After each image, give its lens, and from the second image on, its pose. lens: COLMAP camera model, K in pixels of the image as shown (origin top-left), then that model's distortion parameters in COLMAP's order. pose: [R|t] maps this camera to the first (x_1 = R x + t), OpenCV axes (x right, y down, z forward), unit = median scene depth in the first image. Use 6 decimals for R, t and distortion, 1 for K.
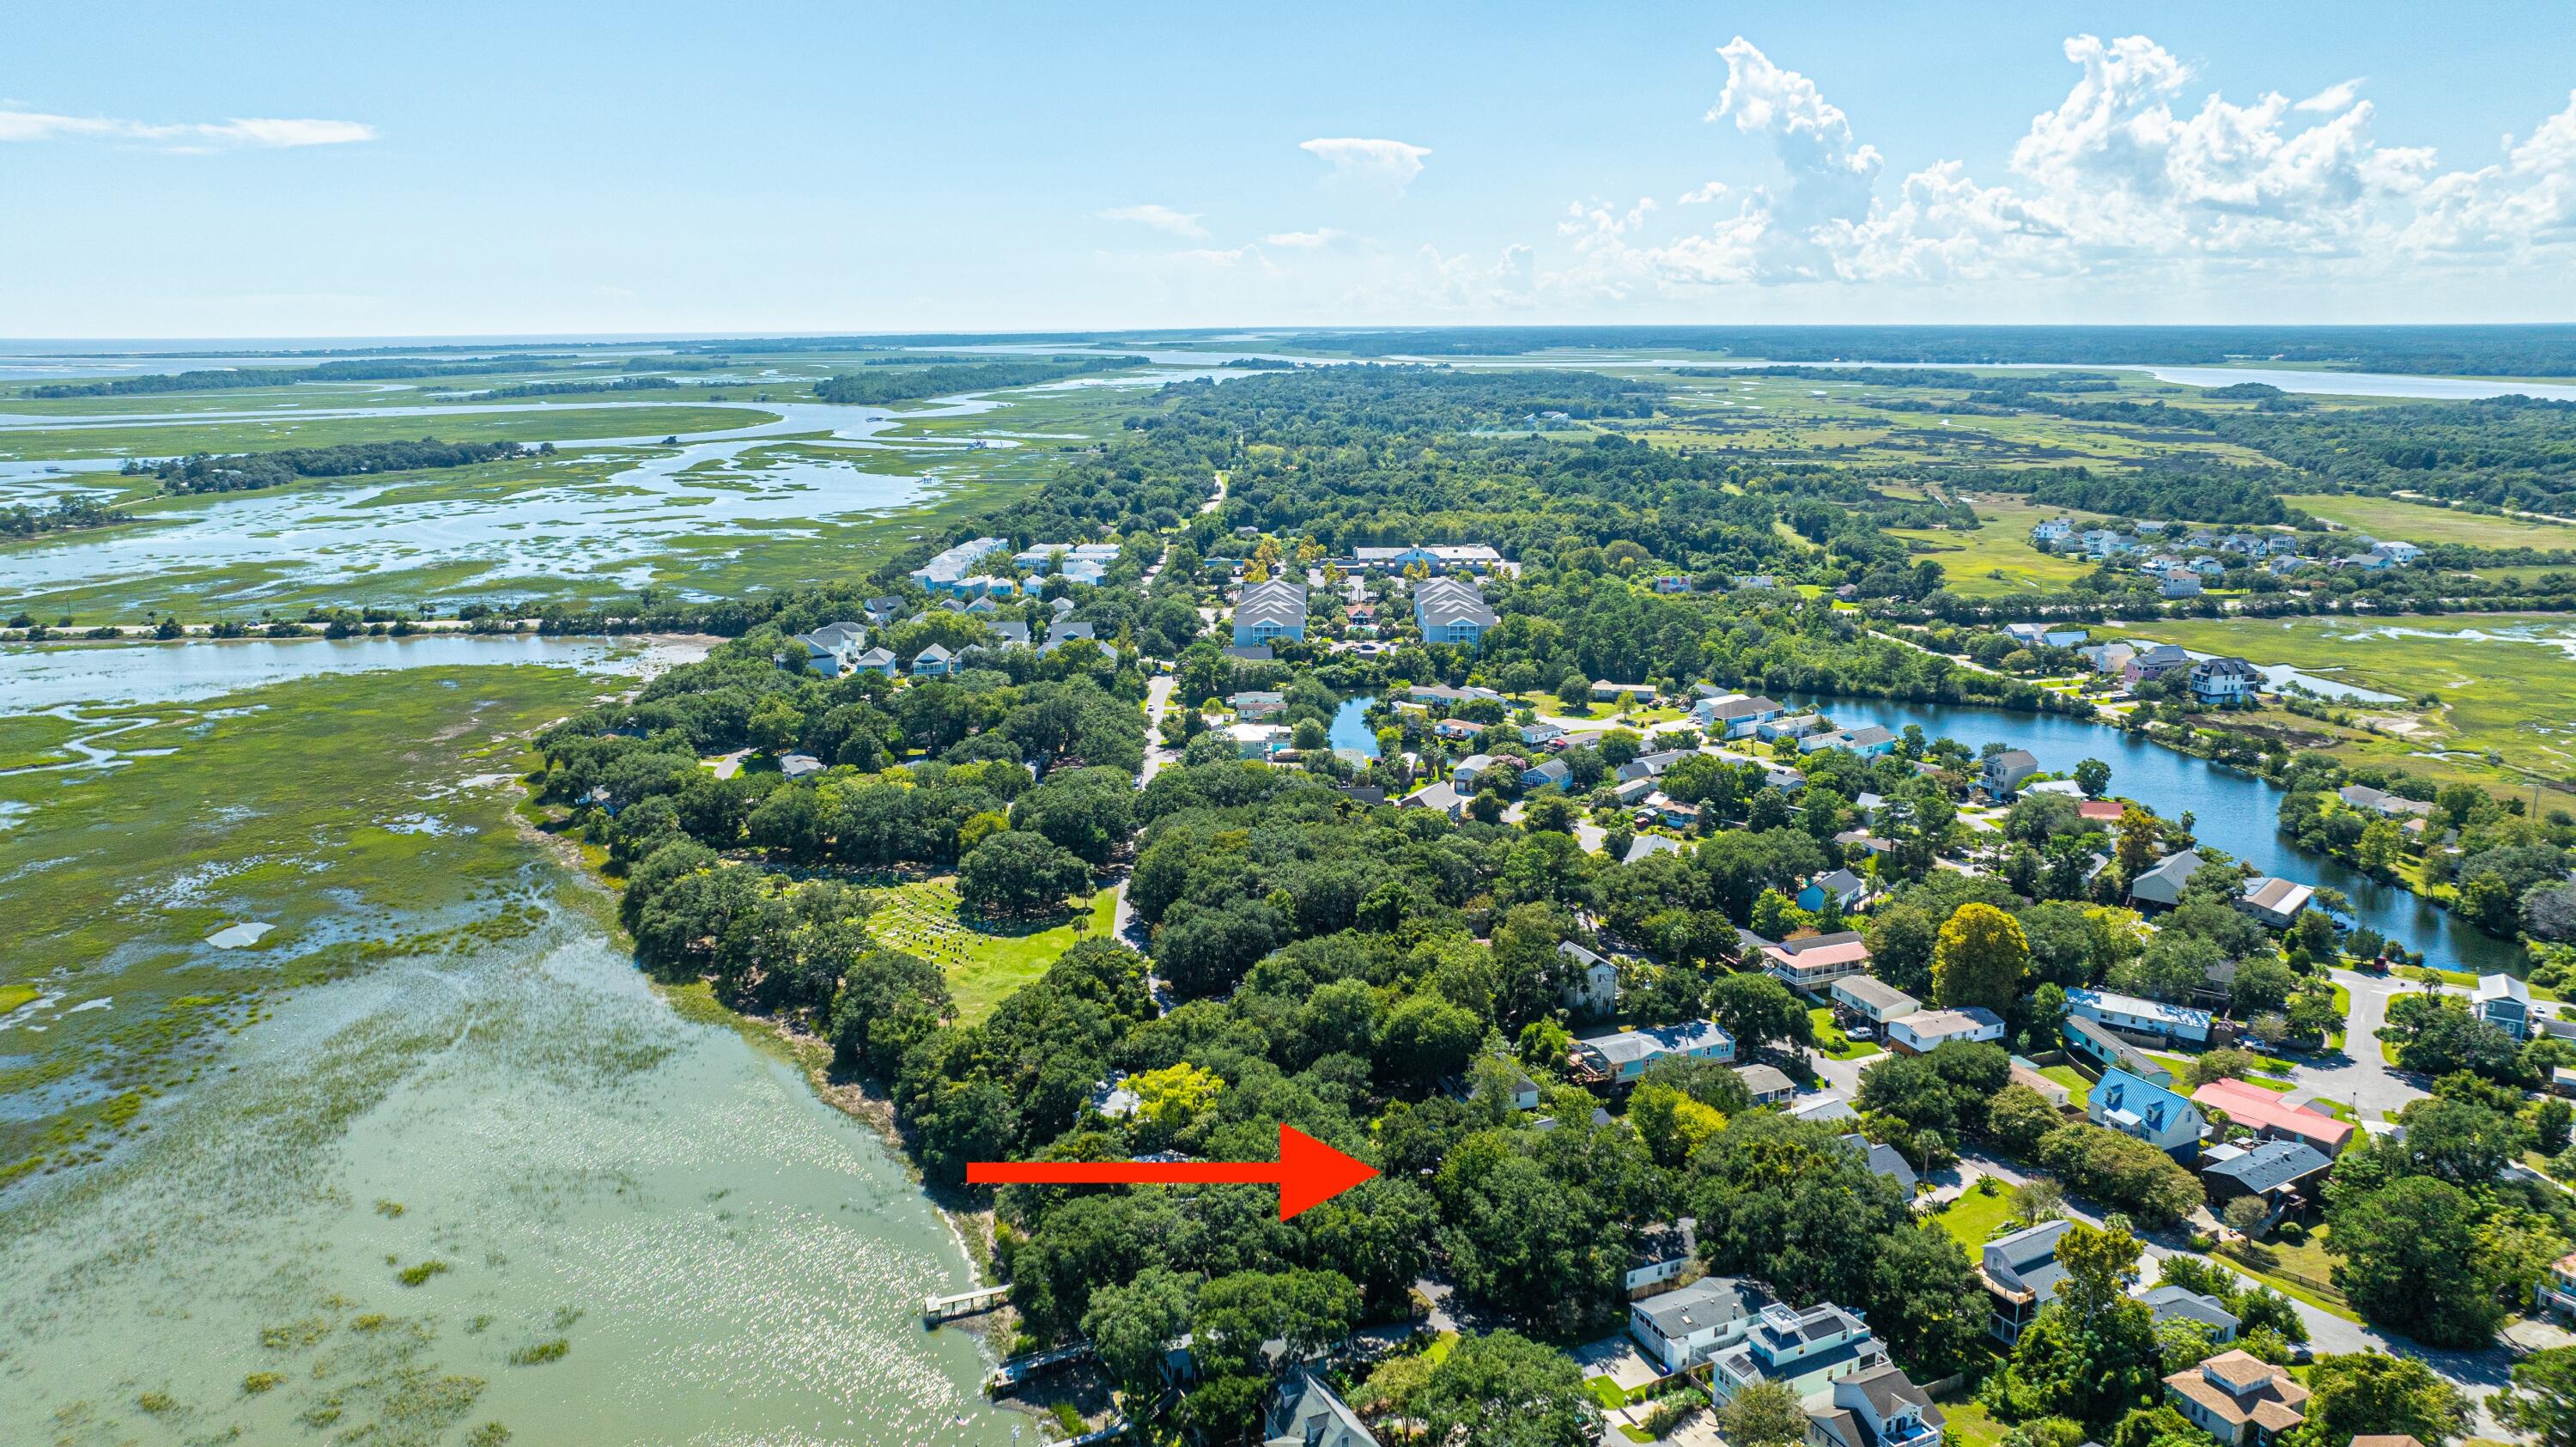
lens RADIAL K [[1801.2, 0, 1288.0], [0, 1801.2, 723.5], [0, 0, 1]] dist [-0.038127, 0.041277]
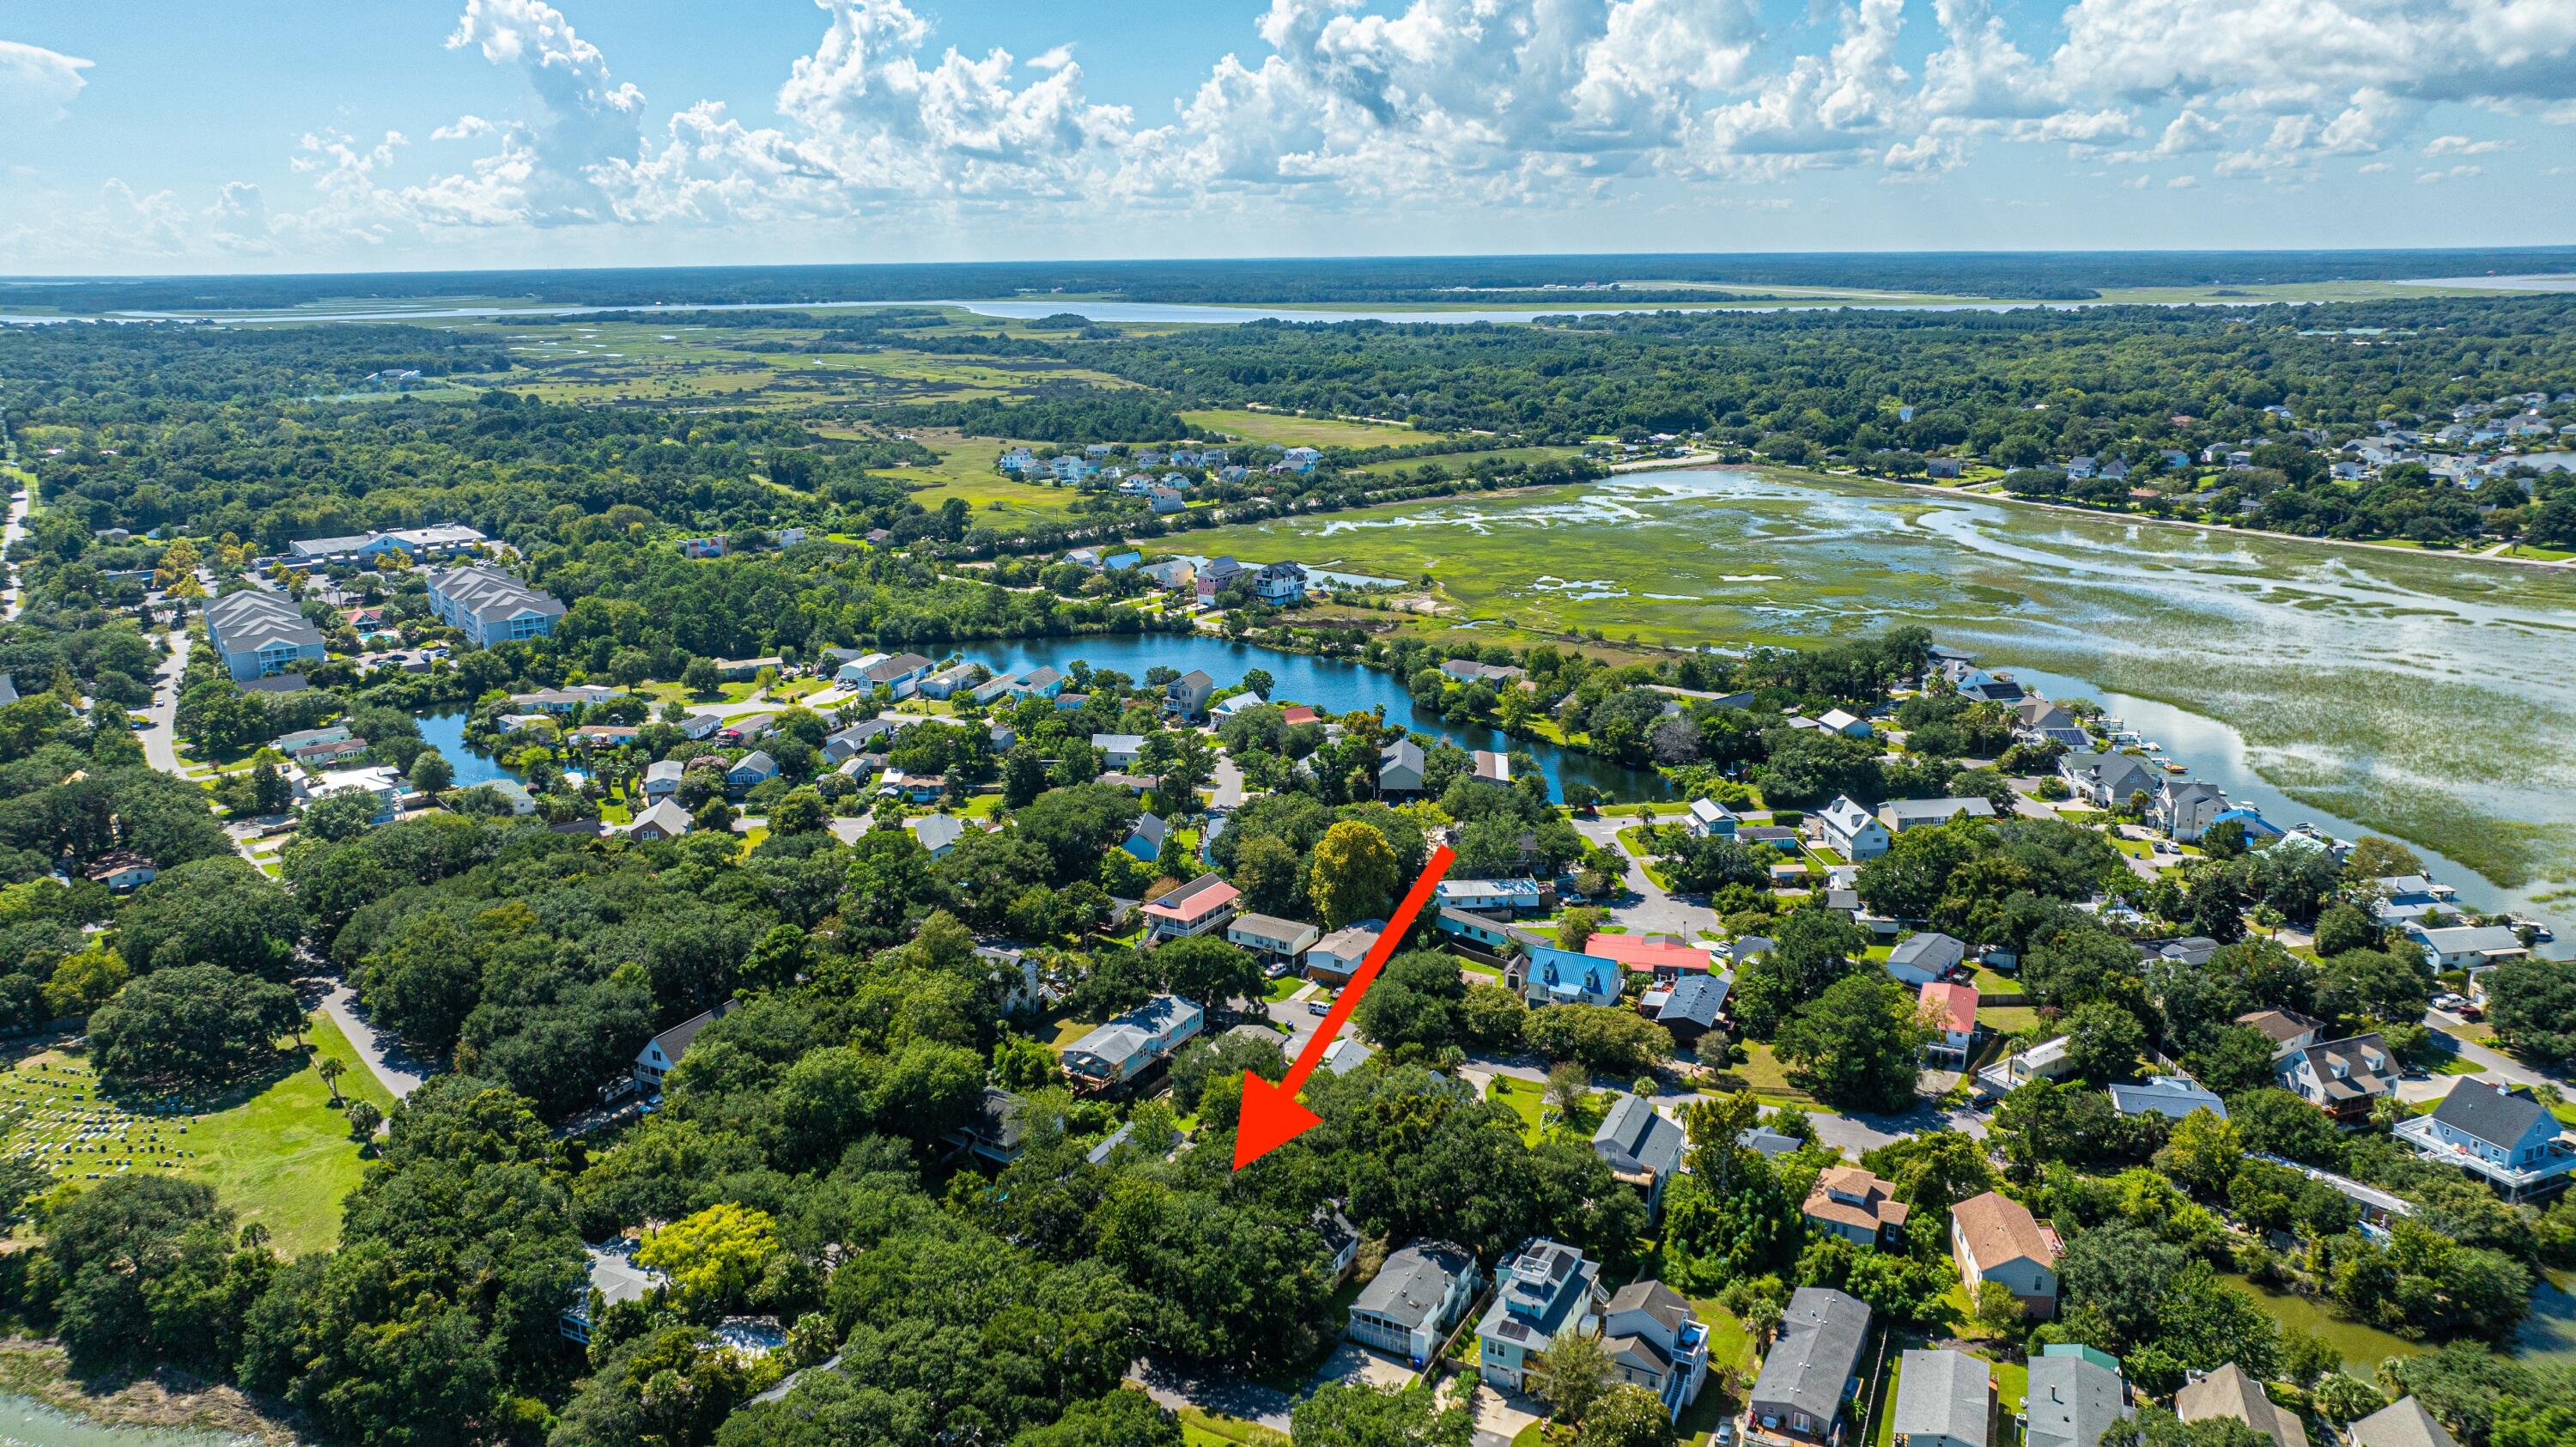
lens RADIAL K [[1802.6, 0, 1288.0], [0, 1802.6, 723.5], [0, 0, 1]] dist [-0.009703, -0.029526]
pose [[0.805850, -0.154179, 0.571694, -0.088515], [0.136956, 0.987857, 0.073362, -0.014052], [-0.576063, 0.019179, 0.817180, 0.065996]]
